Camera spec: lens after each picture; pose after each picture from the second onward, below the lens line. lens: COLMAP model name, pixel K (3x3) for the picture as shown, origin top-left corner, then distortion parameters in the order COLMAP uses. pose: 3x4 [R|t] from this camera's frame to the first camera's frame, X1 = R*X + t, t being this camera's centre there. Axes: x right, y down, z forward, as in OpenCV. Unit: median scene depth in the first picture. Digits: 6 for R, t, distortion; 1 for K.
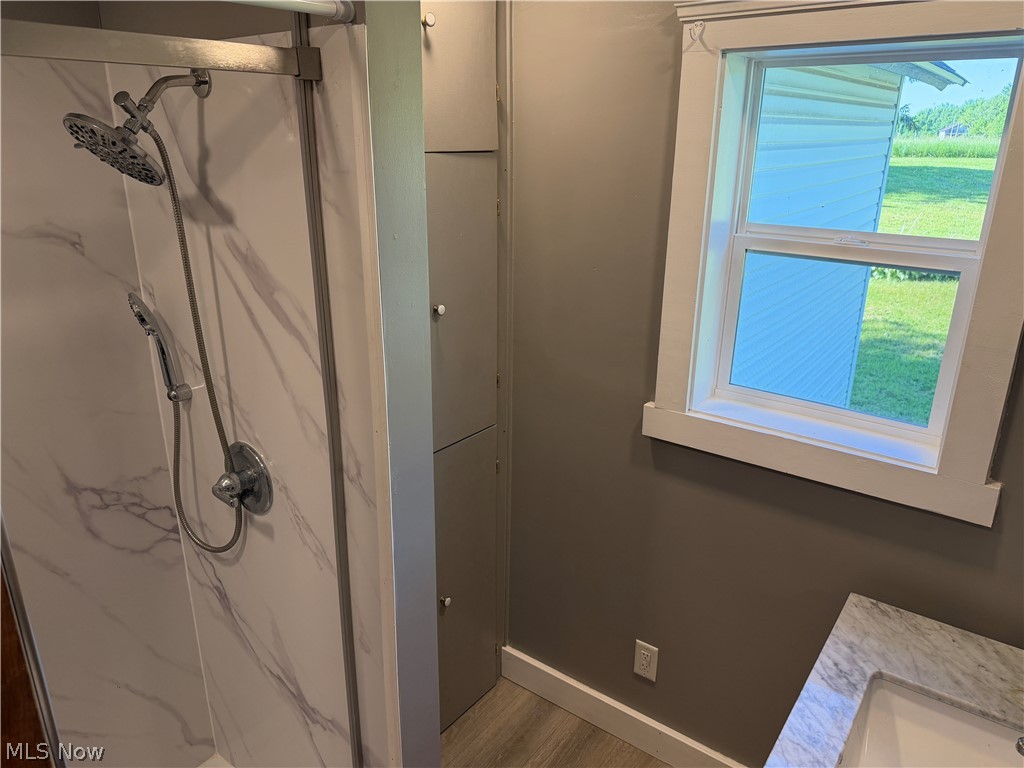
lens RADIAL K [[714.3, 0, 514.9], [0, 714.3, 384.6], [0, 0, 1]] dist [0.044576, -0.062975]
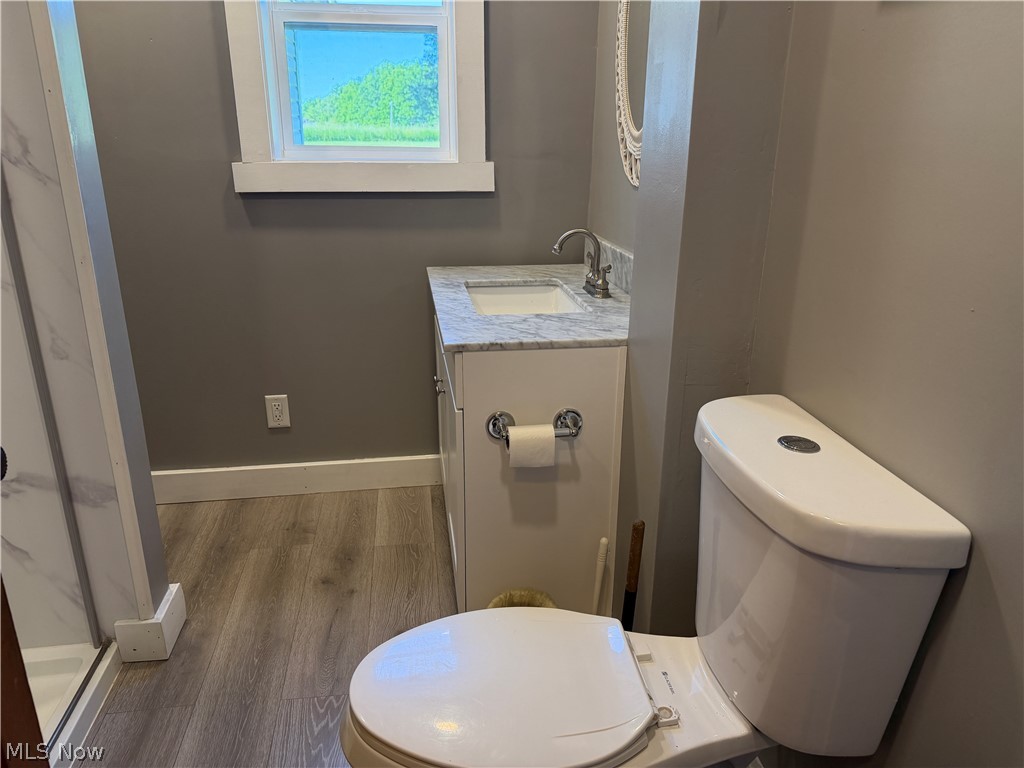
lens RADIAL K [[714.3, 0, 512.4], [0, 714.3, 380.9], [0, 0, 1]] dist [0.044576, -0.062975]
pose [[0.702620, -0.231104, 0.672991, -0.368001], [0.227116, 0.969155, 0.095691, 0.369884], [-0.674347, 0.085612, 0.733435, -0.108041]]
